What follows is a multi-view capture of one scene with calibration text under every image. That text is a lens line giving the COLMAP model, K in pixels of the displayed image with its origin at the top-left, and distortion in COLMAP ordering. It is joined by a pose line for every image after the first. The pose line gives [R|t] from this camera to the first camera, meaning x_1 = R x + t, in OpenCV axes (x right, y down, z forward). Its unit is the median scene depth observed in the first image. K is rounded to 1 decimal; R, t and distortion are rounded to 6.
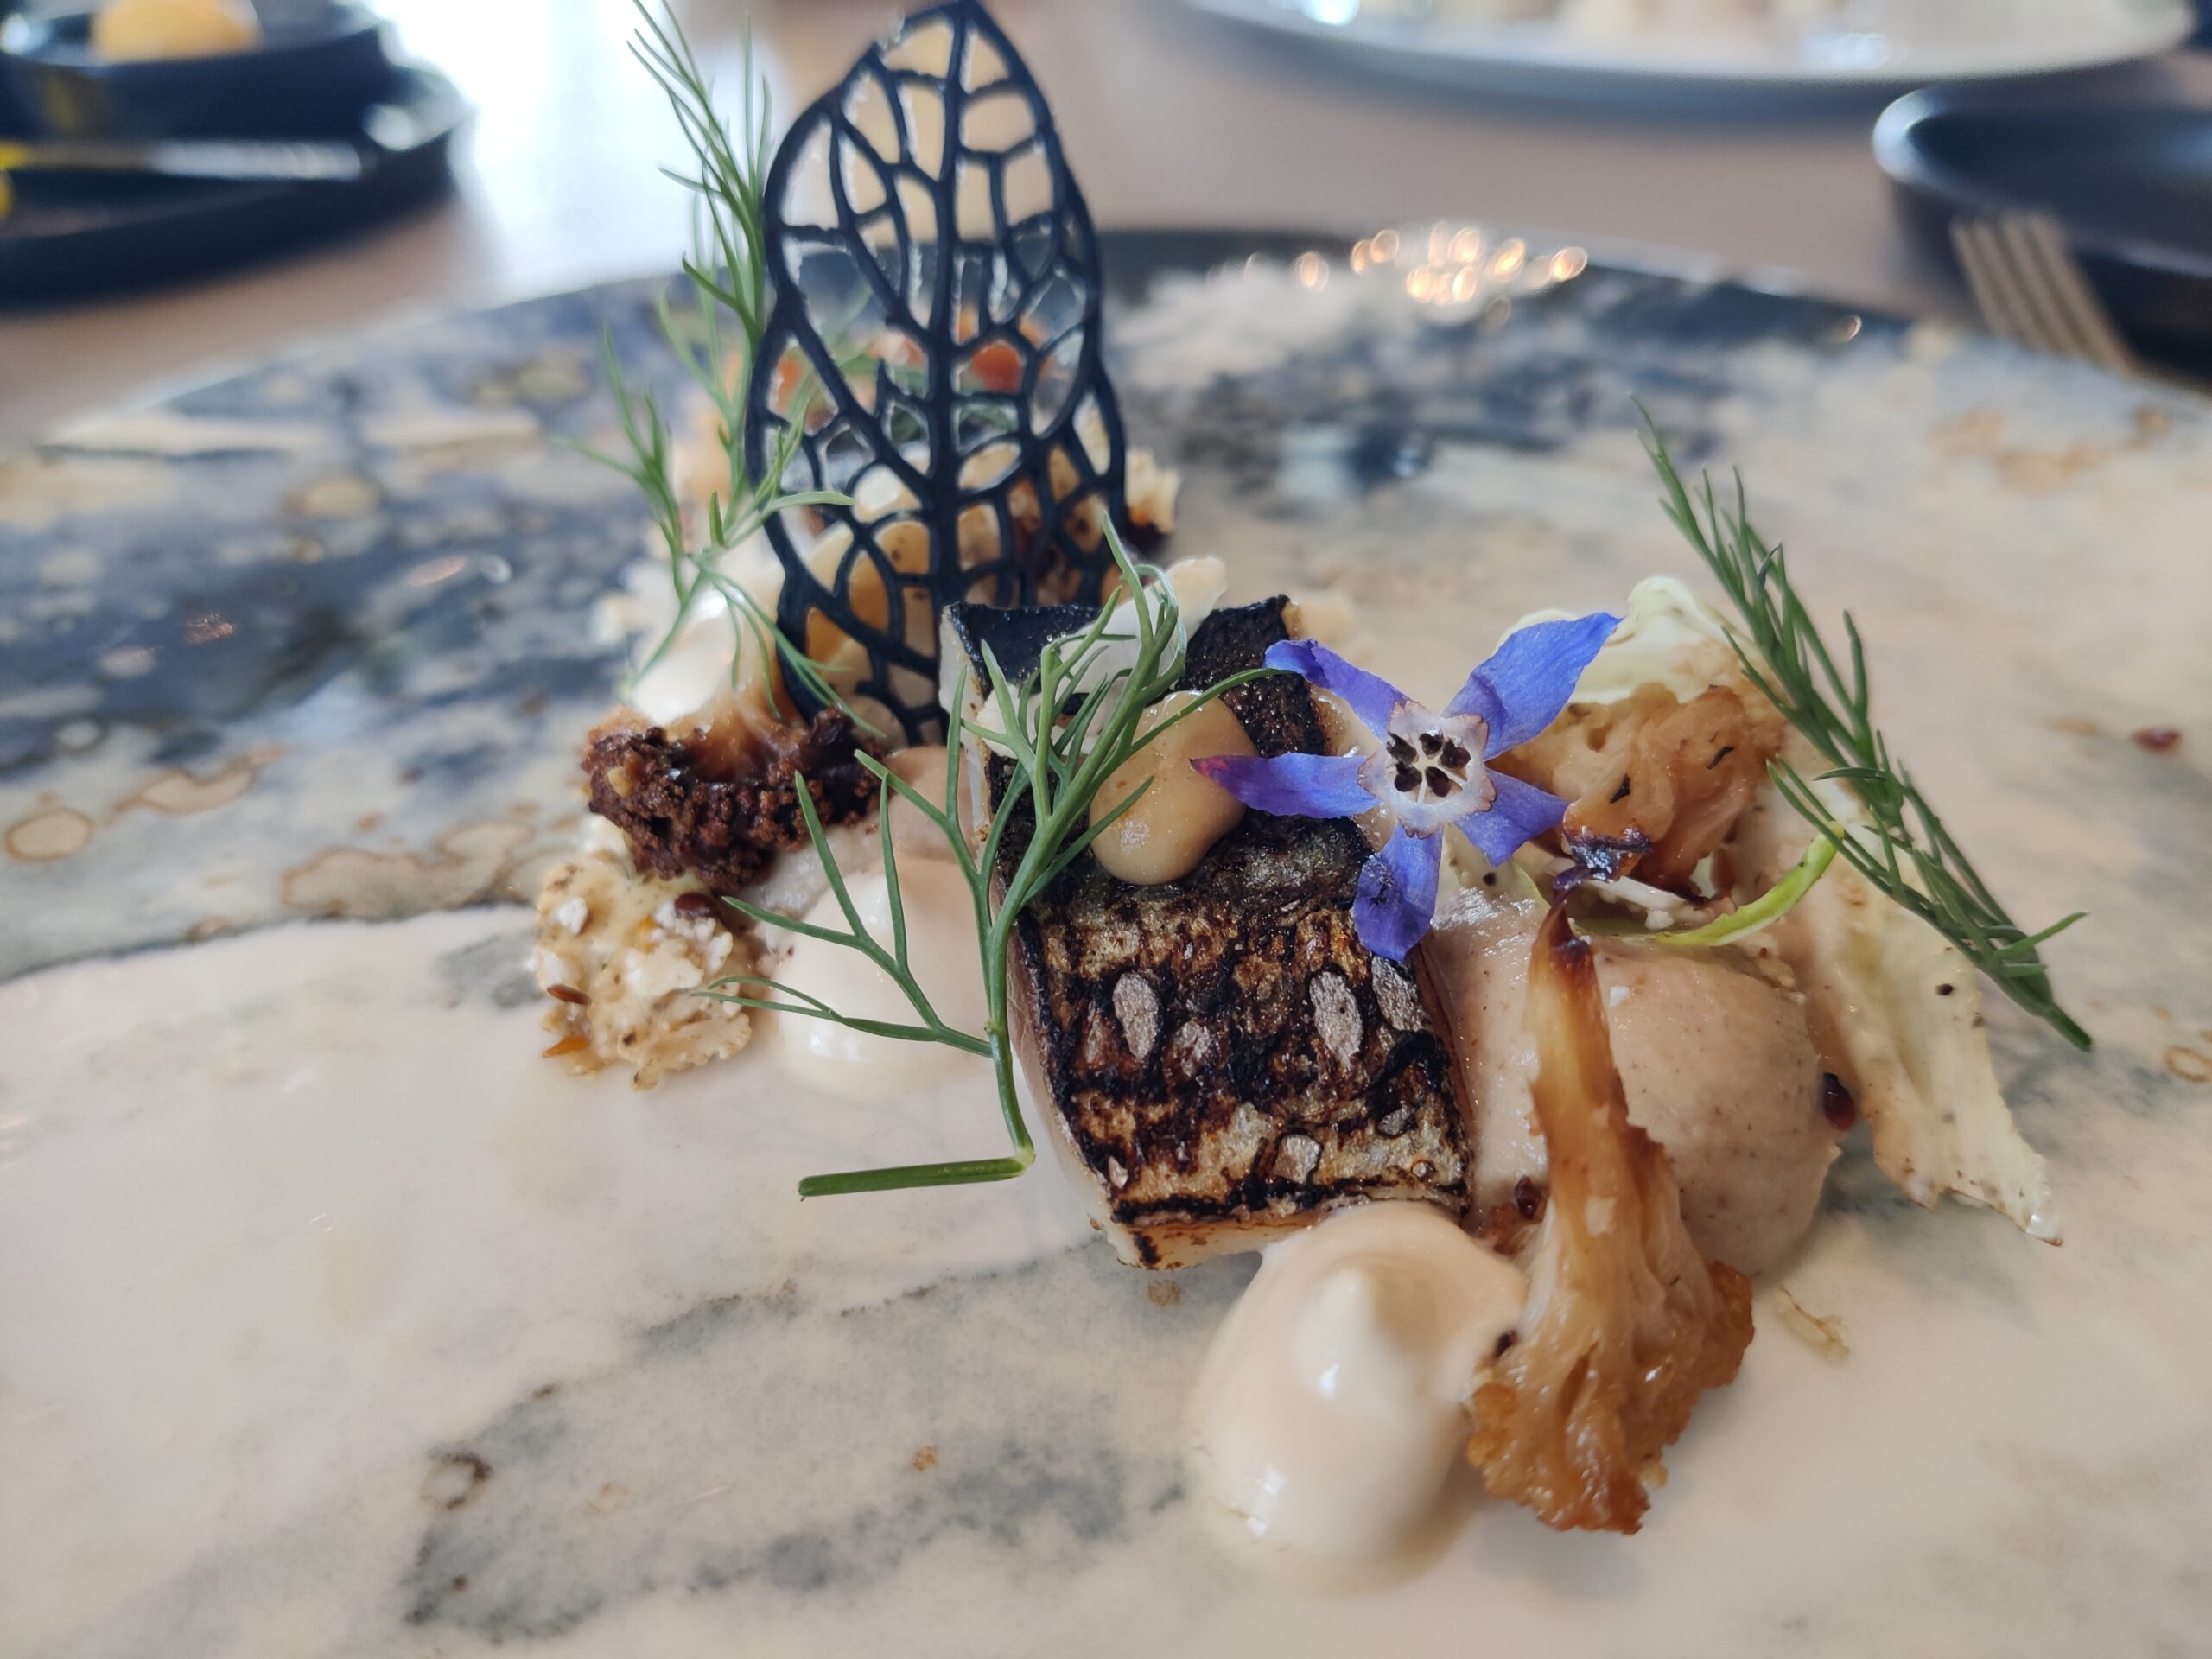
lens RADIAL K [[2038.6, 0, 1106.0], [0, 2038.6, 829.5], [0, 0, 1]] dist [0.008273, -0.245692]
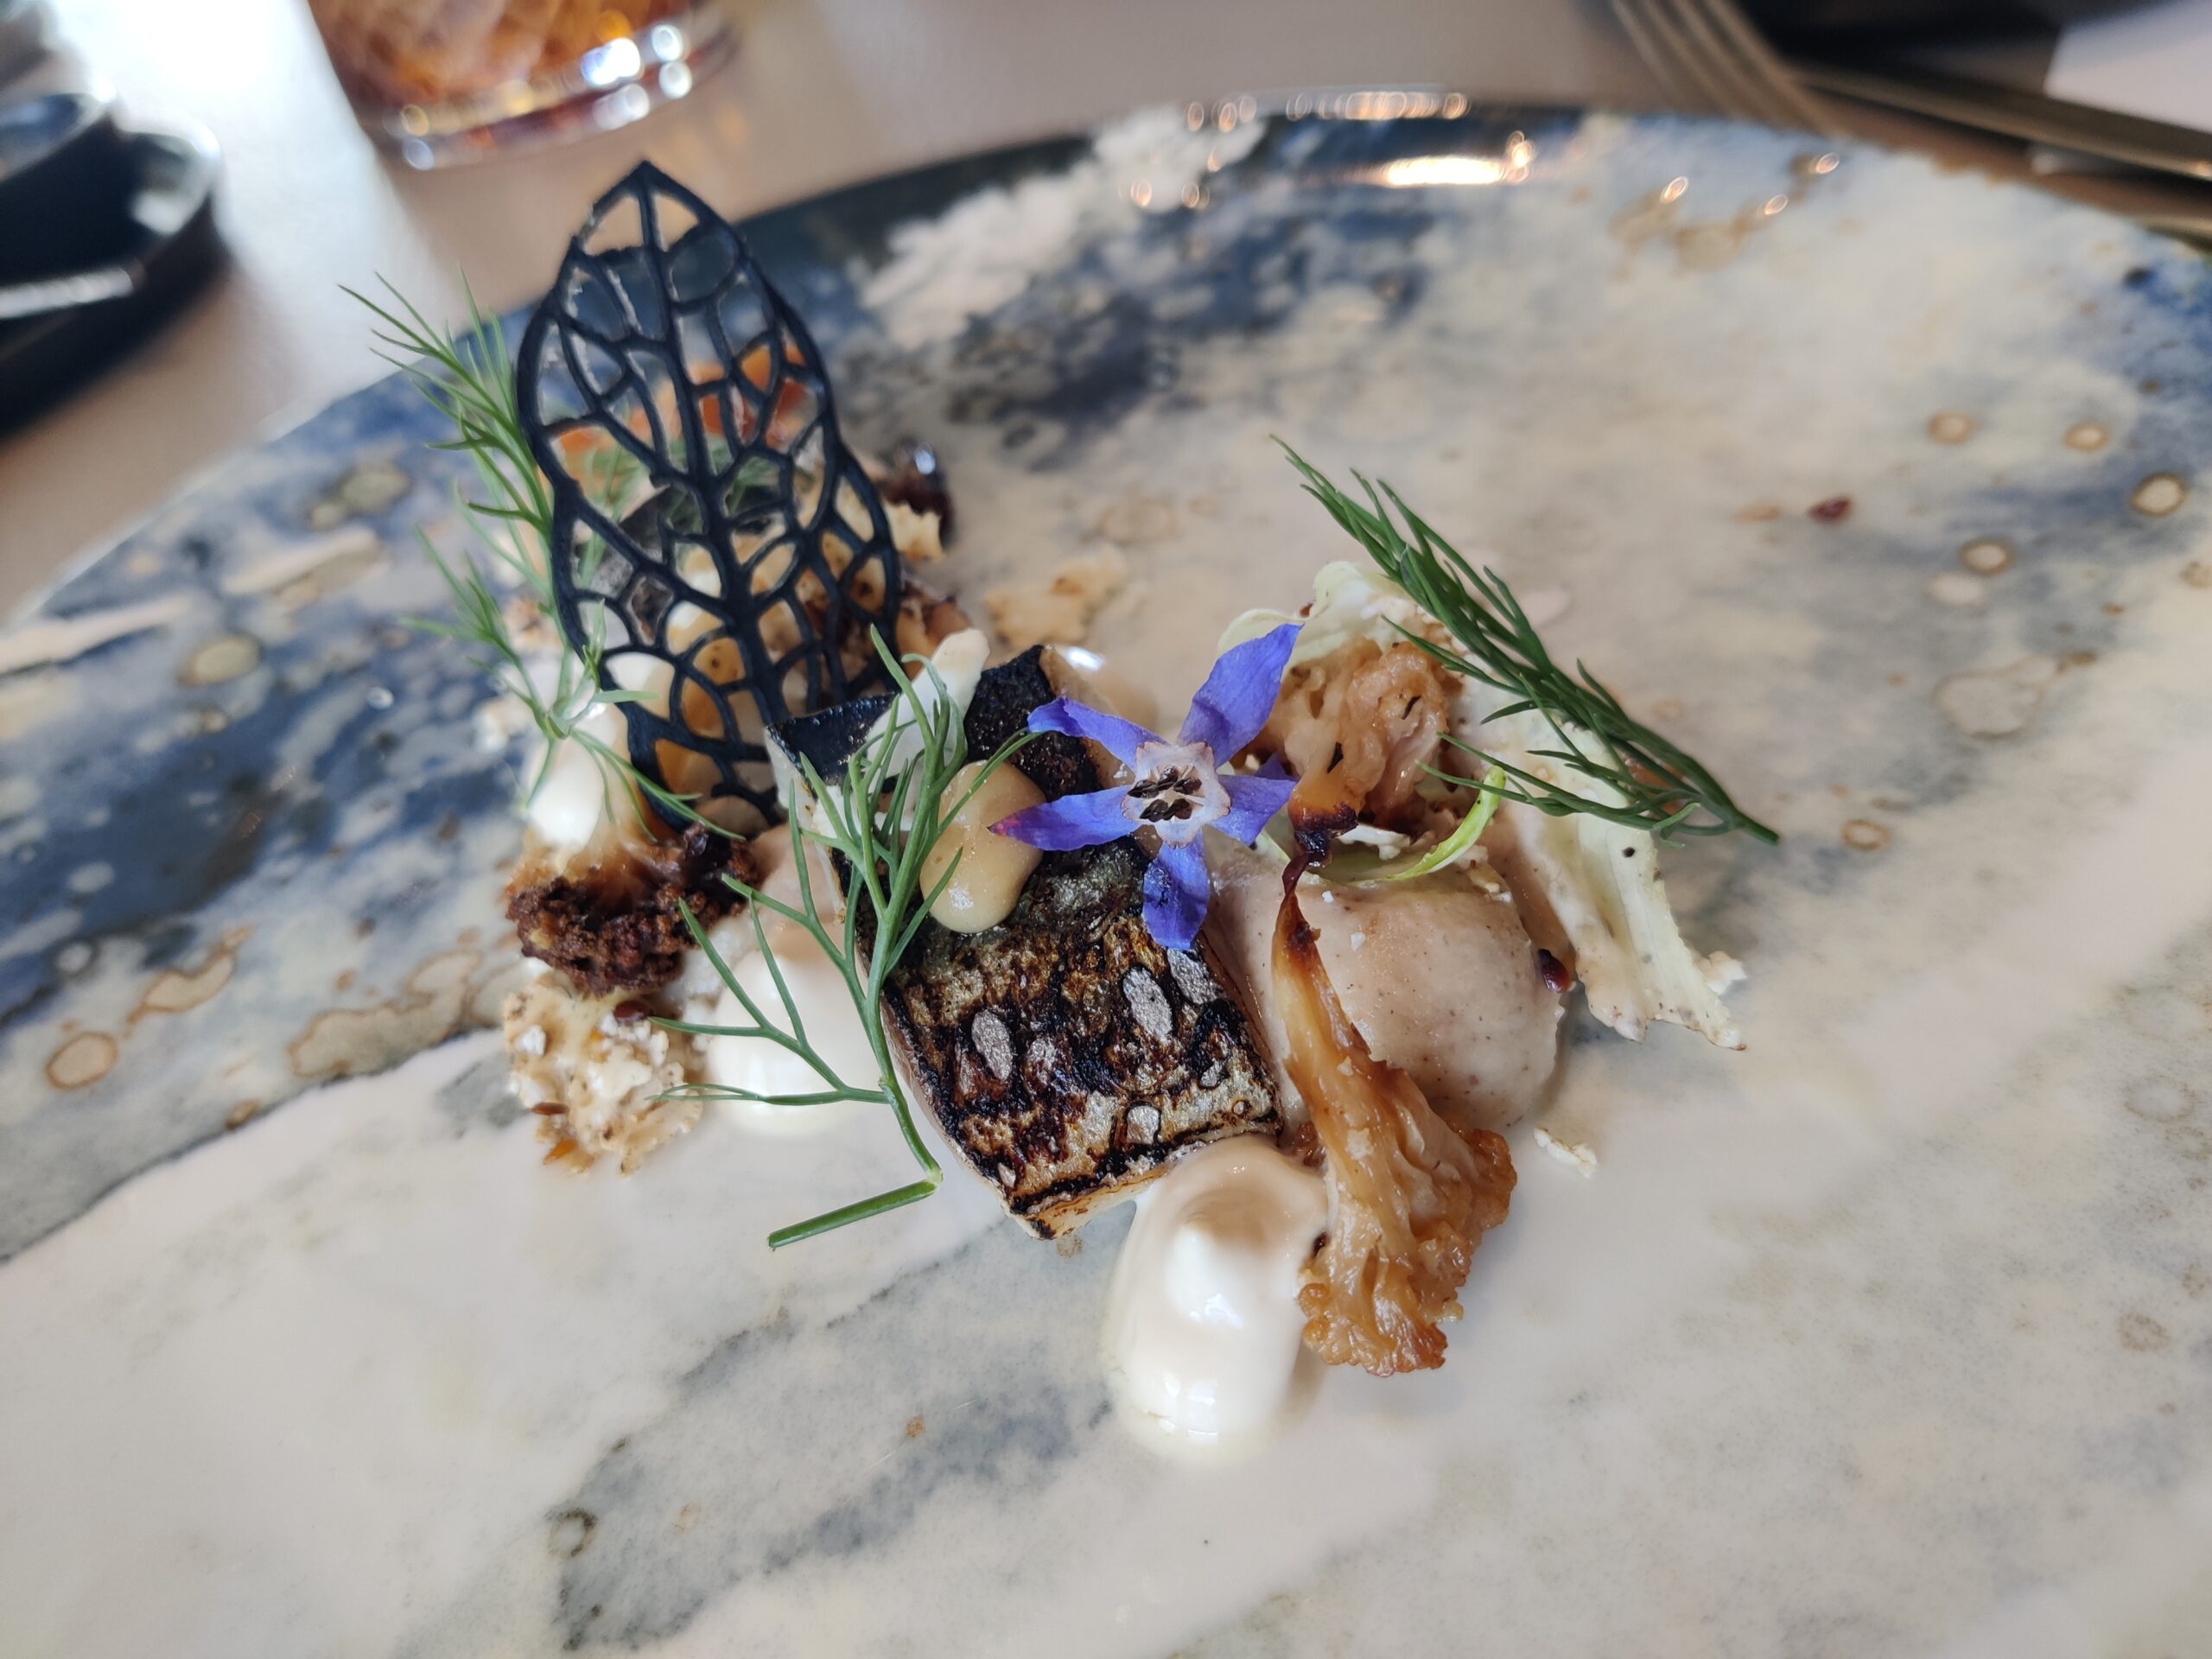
lens RADIAL K [[2038.6, 0, 1106.0], [0, 2038.6, 829.5], [0, 0, 1]] dist [0.008273, -0.245692]
pose [[0.969245, -0.245983, 0.007472, 0.101333], [0.242642, 0.960268, 0.137880, -0.185521], [-0.041091, -0.131826, 0.990421, -0.220768]]
